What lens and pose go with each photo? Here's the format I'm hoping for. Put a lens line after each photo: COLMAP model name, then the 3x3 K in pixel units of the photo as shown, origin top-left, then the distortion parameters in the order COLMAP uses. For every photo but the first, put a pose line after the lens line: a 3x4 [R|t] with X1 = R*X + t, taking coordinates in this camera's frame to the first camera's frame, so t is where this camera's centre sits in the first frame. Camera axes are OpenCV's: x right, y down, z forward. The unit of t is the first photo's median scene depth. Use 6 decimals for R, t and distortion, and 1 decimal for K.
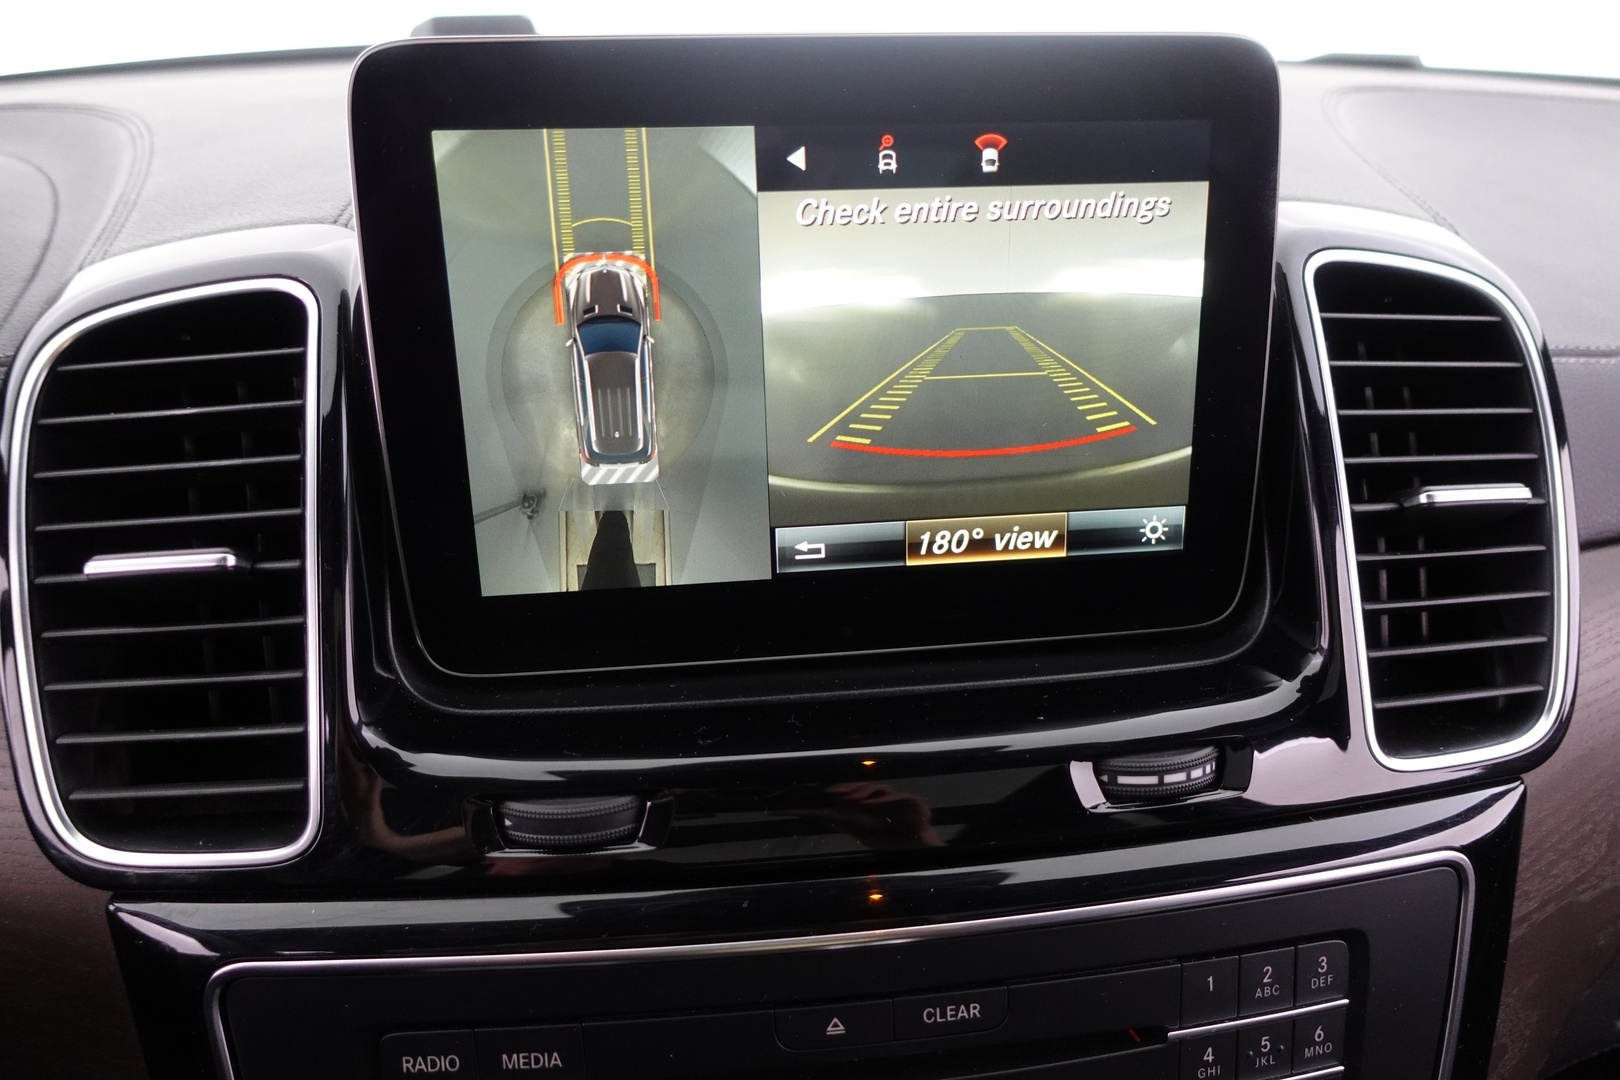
lens RADIAL K [[1156.4, 0, 803.2], [0, 1156.4, 545.6], [0, 0, 1]] dist [-0.000008, -0.007819]
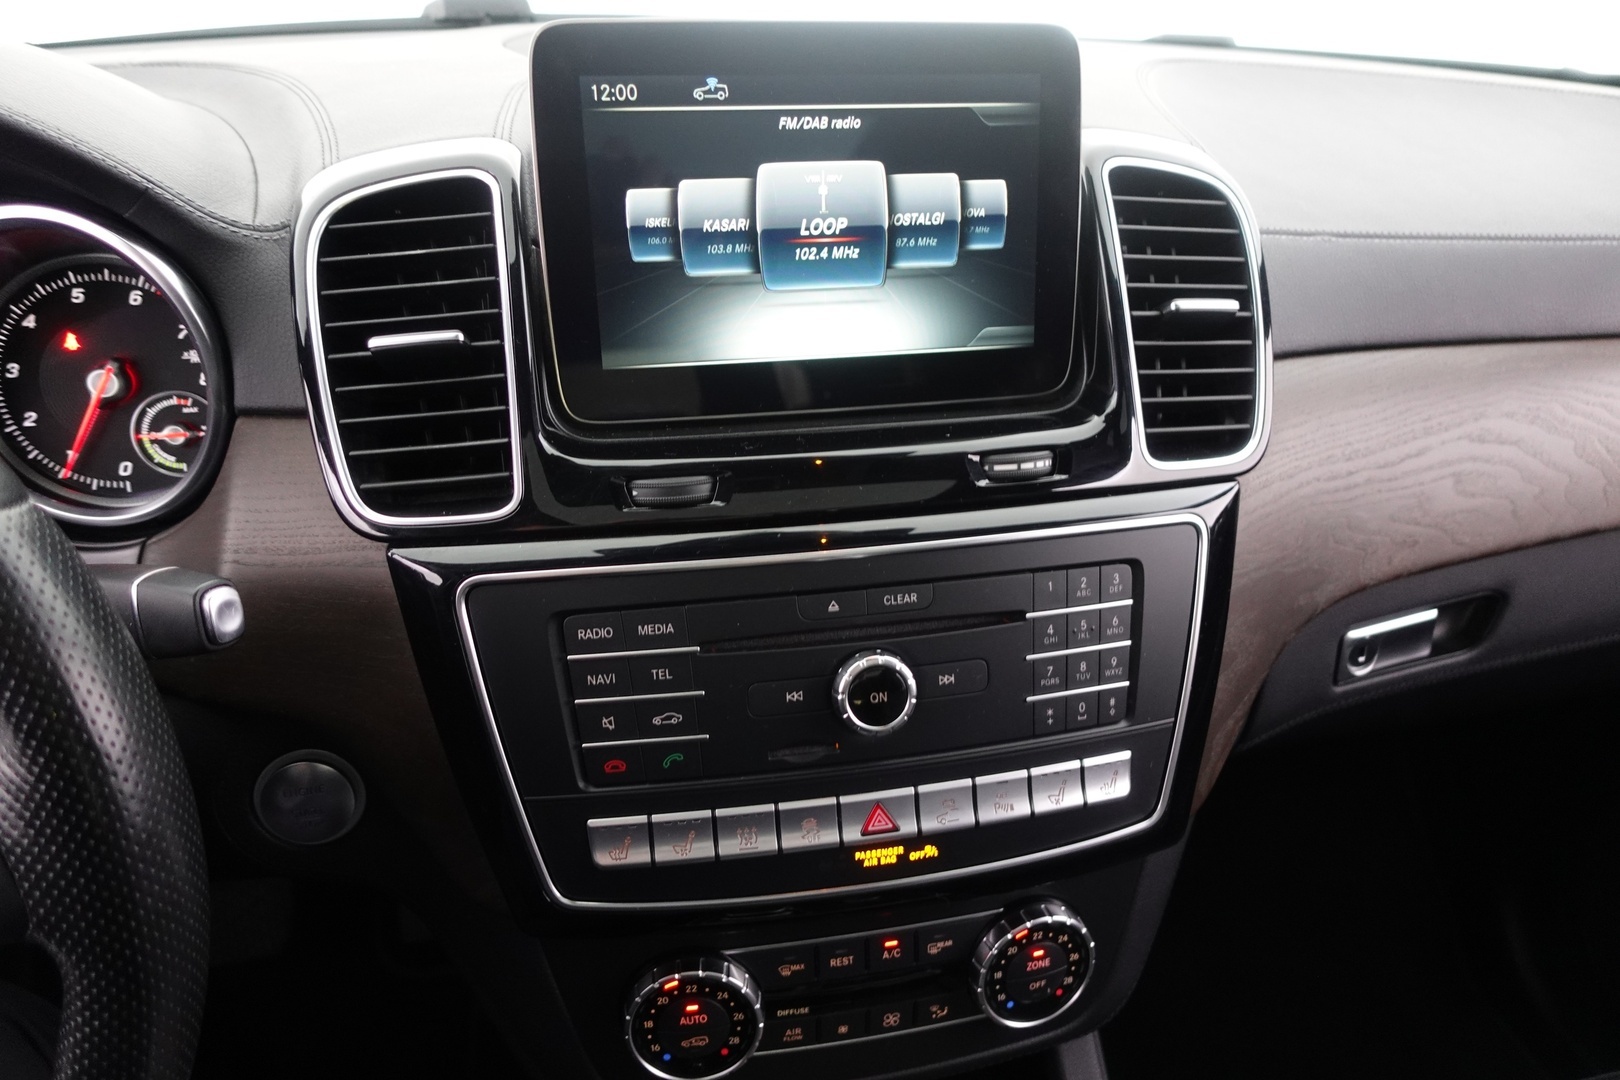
lens RADIAL K [[1156.4, 0, 812.3], [0, 1156.4, 541.7], [0, 0, 1]] dist [-0.000008, -0.007819]
pose [[0.996001, -0.025668, 0.085576, -0.136325], [0.024291, 0.999559, 0.017092, 0.269685], [-0.085977, -0.014945, 0.996185, -0.646195]]
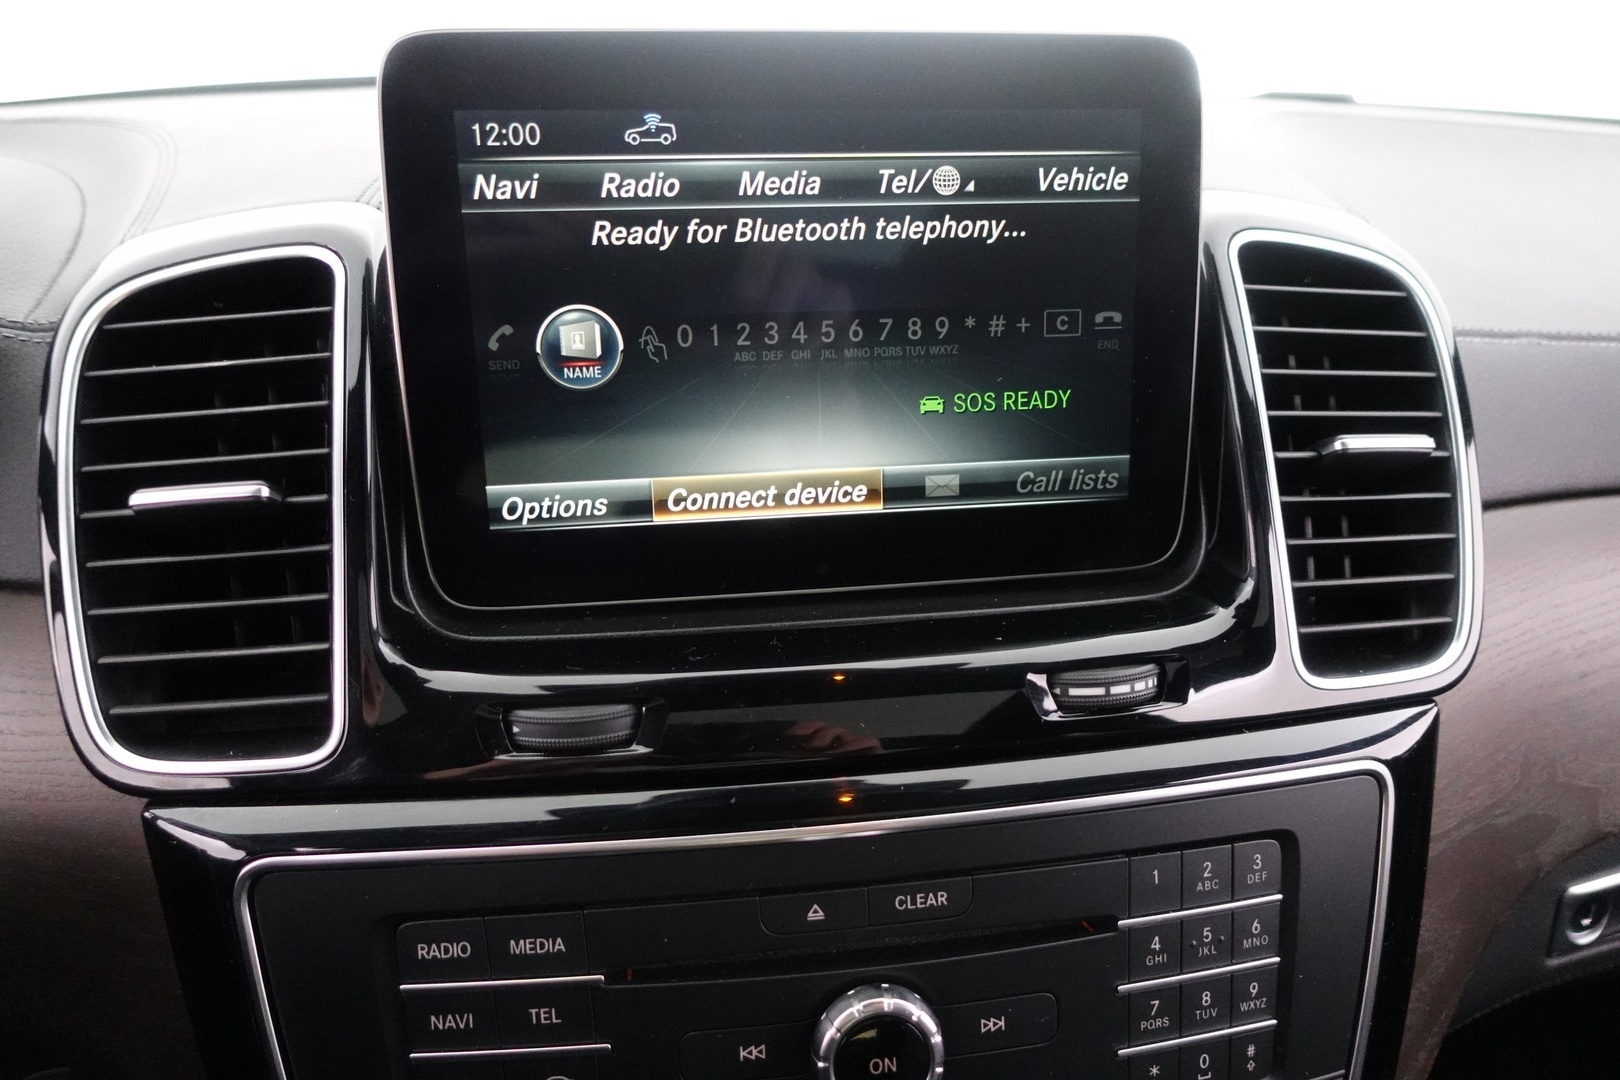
lens RADIAL K [[1156.4, 0, 806.6], [0, 1156.4, 539.6], [0, 0, 1]] dist [-0.000008, -0.007819]
pose [[0.999664, -0.004262, 0.025566, -0.006706], [0.005534, 0.998740, -0.049872, 0.108688], [-0.025321, 0.049996, 0.998428, -0.104749]]
